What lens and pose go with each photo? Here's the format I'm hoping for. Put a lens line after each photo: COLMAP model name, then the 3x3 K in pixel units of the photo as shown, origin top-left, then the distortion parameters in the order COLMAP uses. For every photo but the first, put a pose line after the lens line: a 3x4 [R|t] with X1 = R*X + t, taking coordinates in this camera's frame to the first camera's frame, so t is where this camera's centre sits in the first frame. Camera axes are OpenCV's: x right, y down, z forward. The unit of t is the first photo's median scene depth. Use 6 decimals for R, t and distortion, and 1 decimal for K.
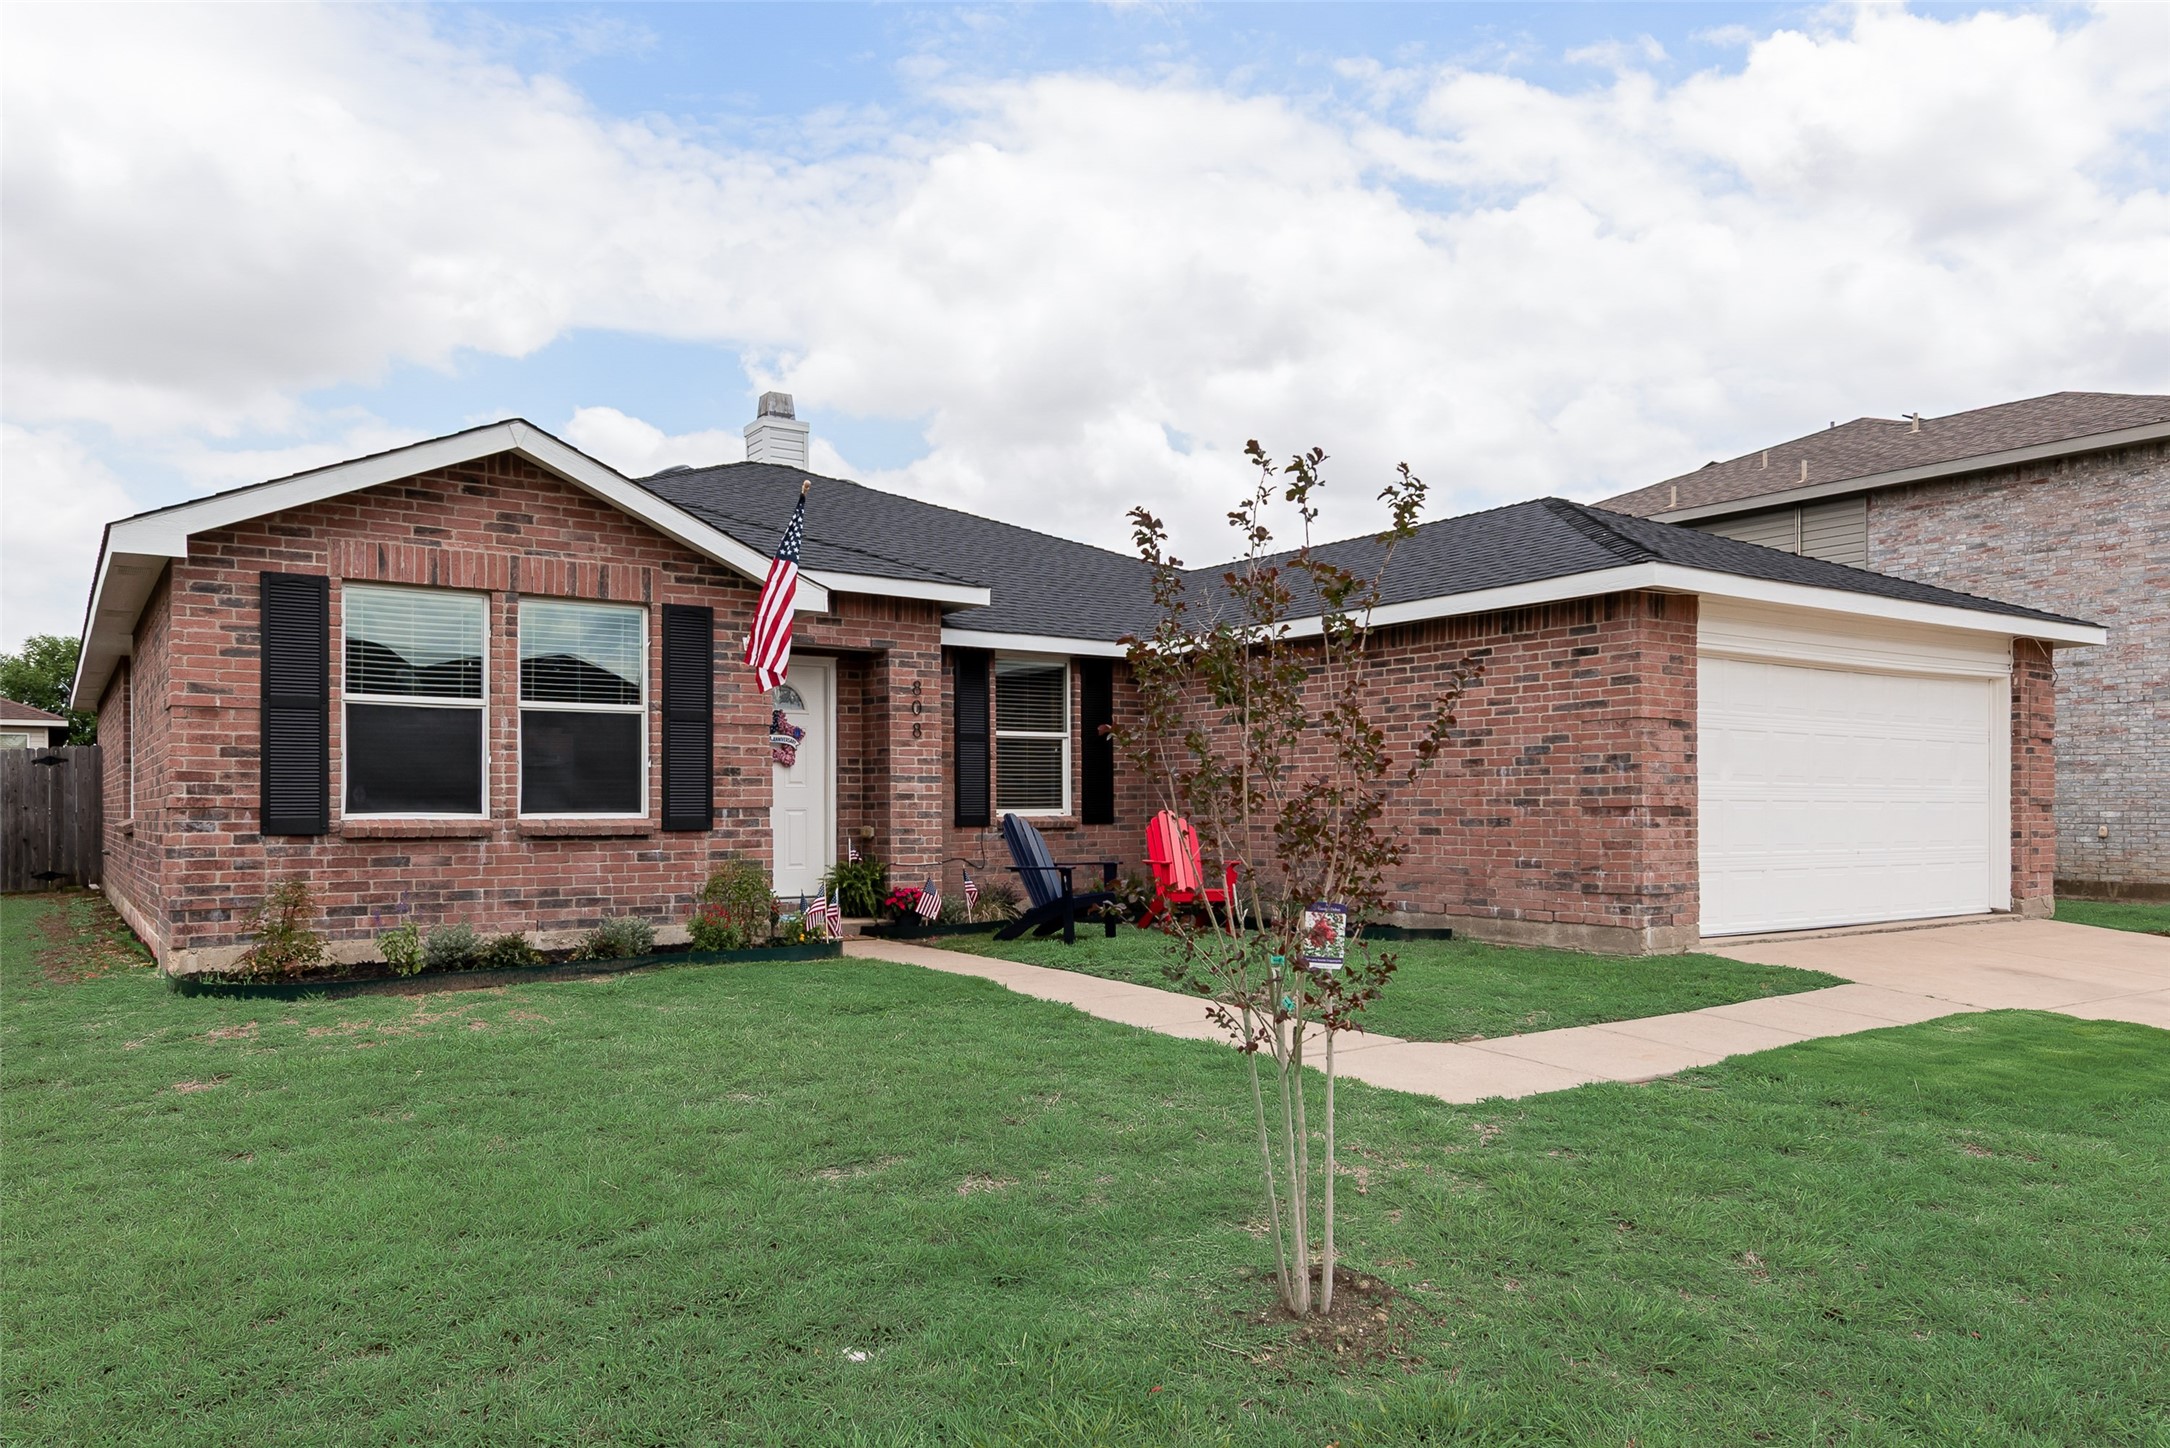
lens RADIAL K [[1446.2, 0, 1069.7], [0, 1446.2, 795.9], [0, 0, 1]] dist [0.022146, -0.000392]
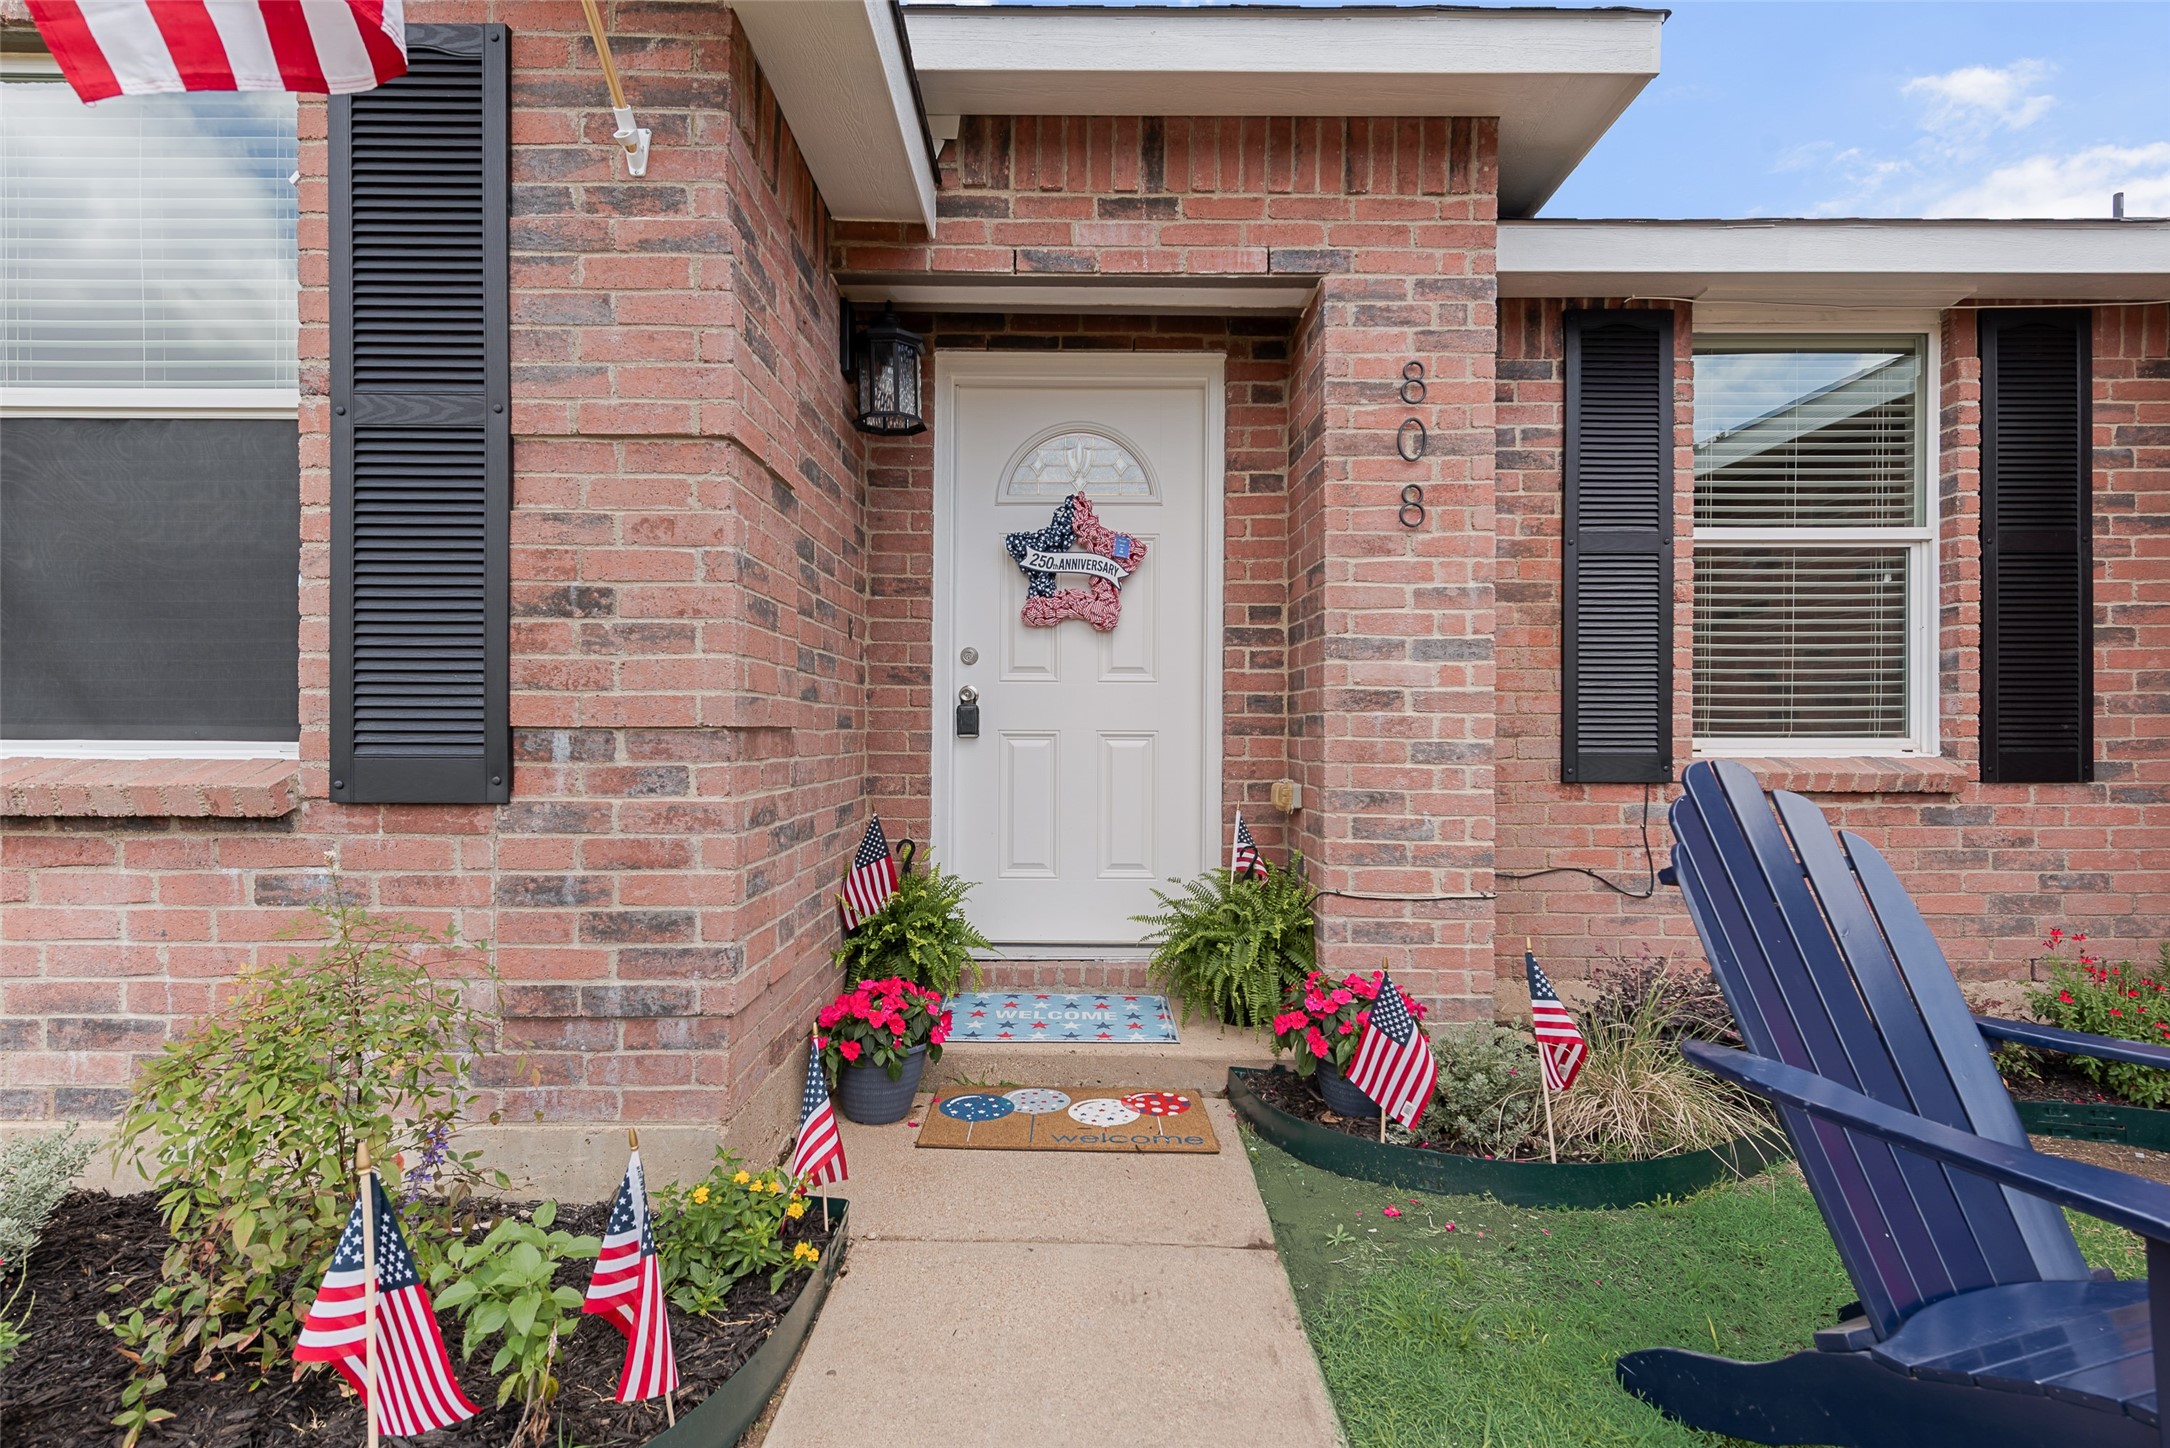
lens RADIAL K [[1073.3, 0, 1079.8], [0, 1073.3, 725.8], [0, 0, 1]] dist [0.025777, -0.012605]
pose [[0.825155, 0.005556, -0.564879, -0.031067], [-0.002884, 0.999980, 0.005622, 0.006559], [0.564899, -0.003011, 0.825155, 0.887828]]
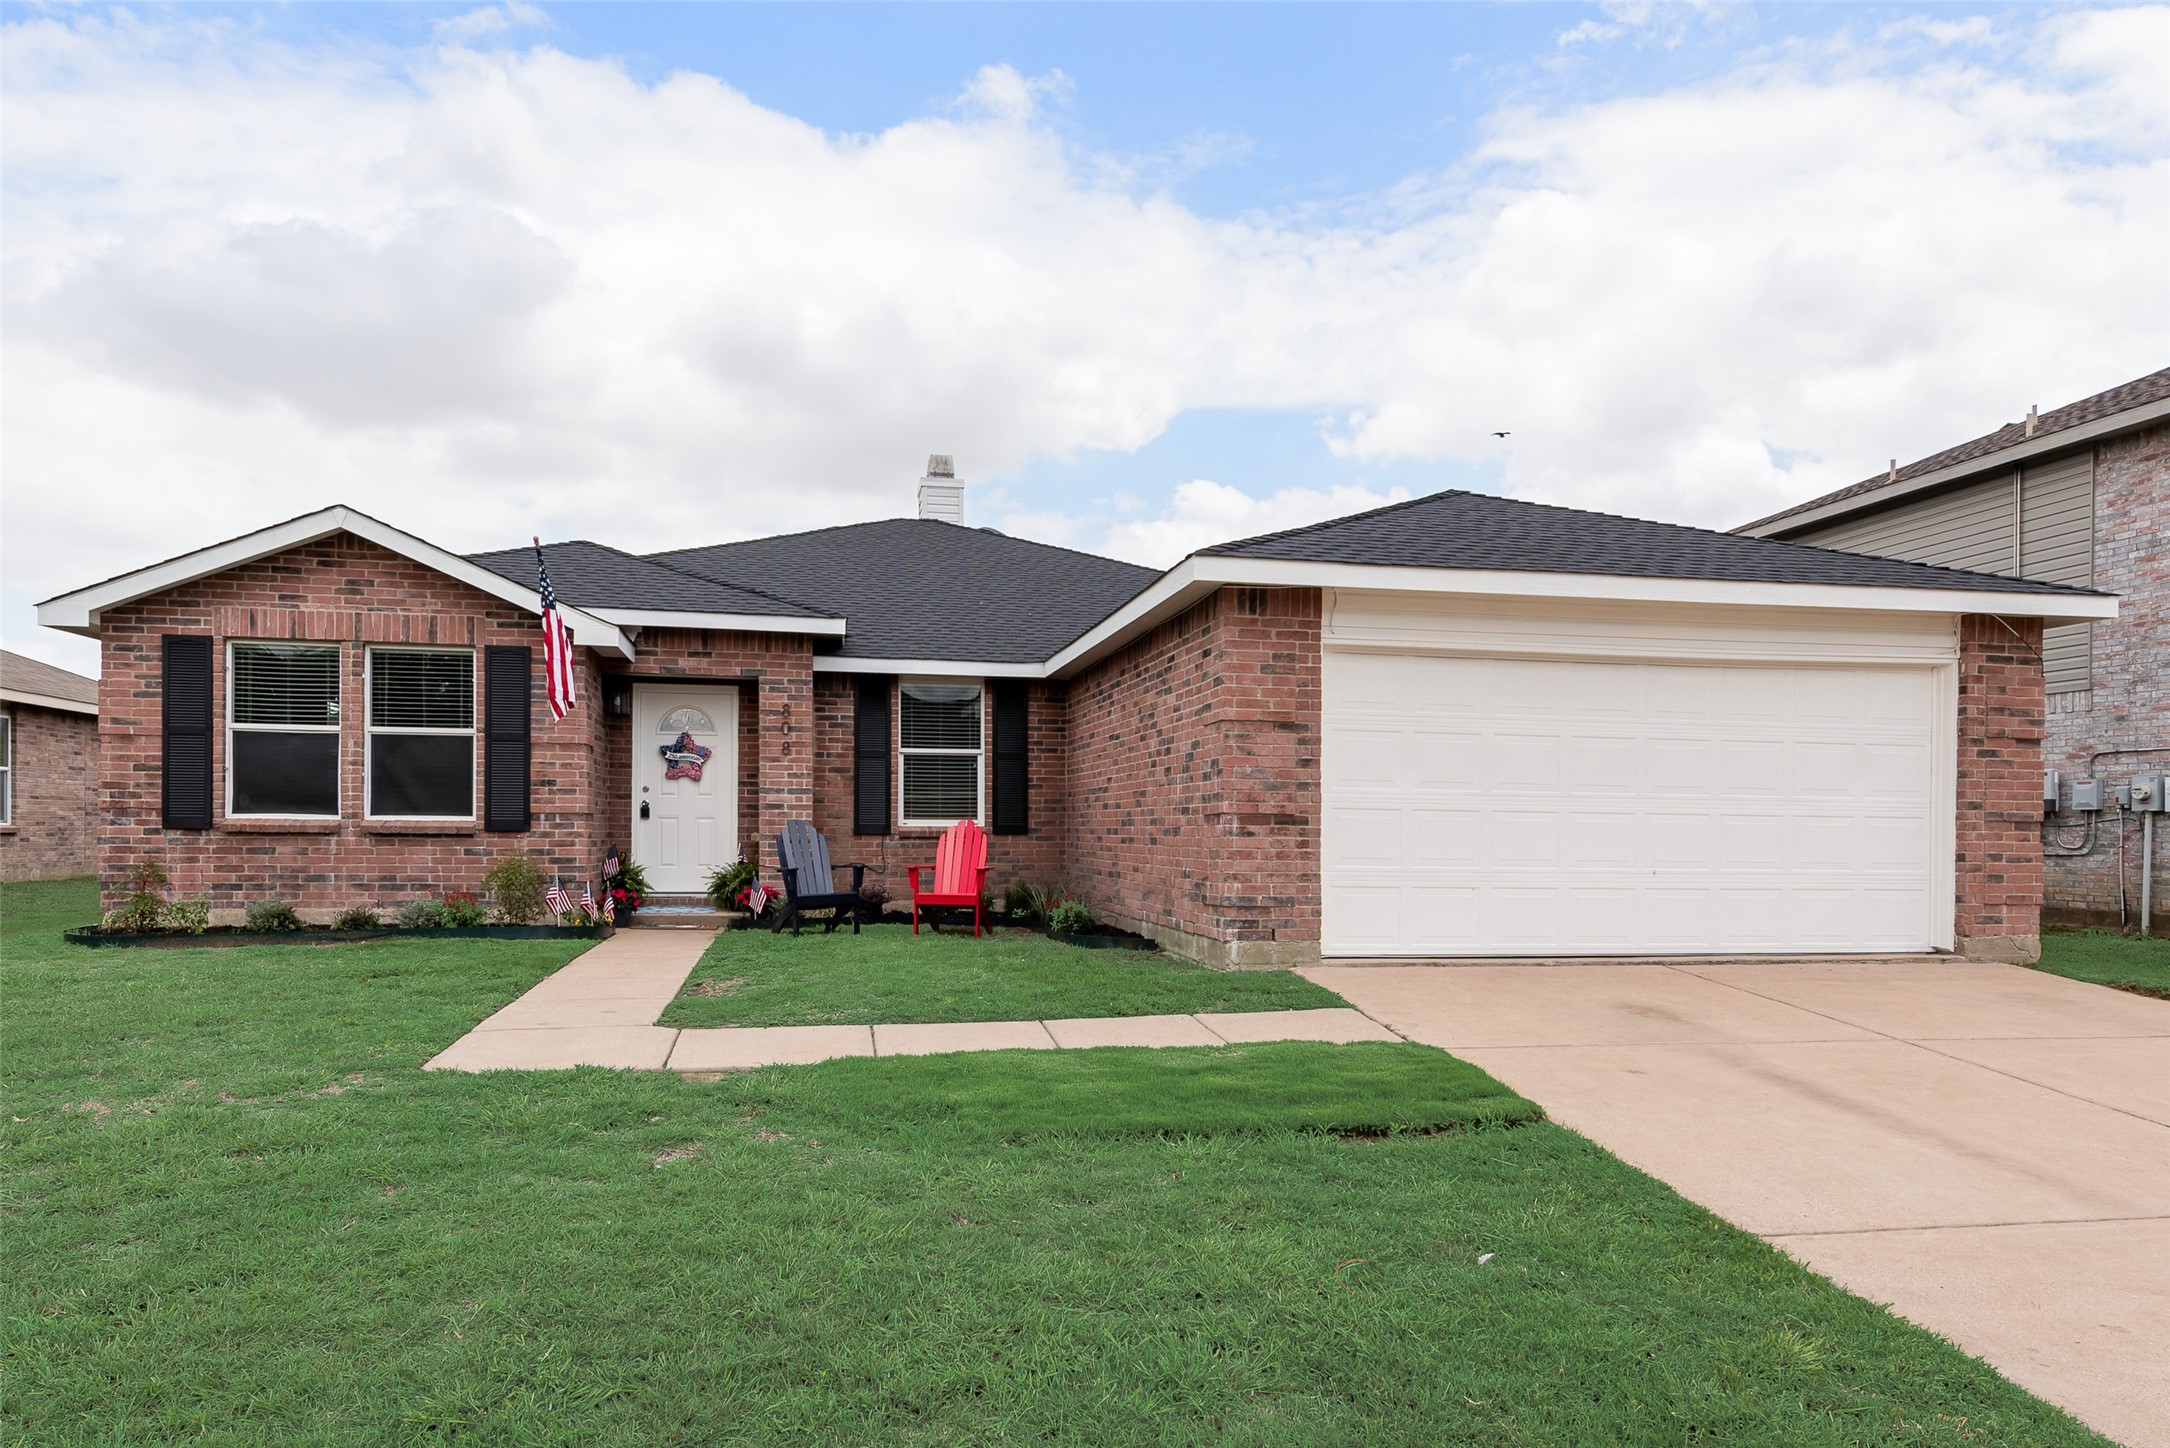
lens RADIAL K [[1337.0, 0, 1069.8], [0, 1337.0, 828.4], [0, 0, 1]] dist [0.018026, -0.002694]
pose [[0.920978, 0.008541, -0.389520, 0.604603], [-0.006434, 0.999957, 0.006711, 0.010972], [0.389560, -0.003675, 0.920994, 0.145719]]
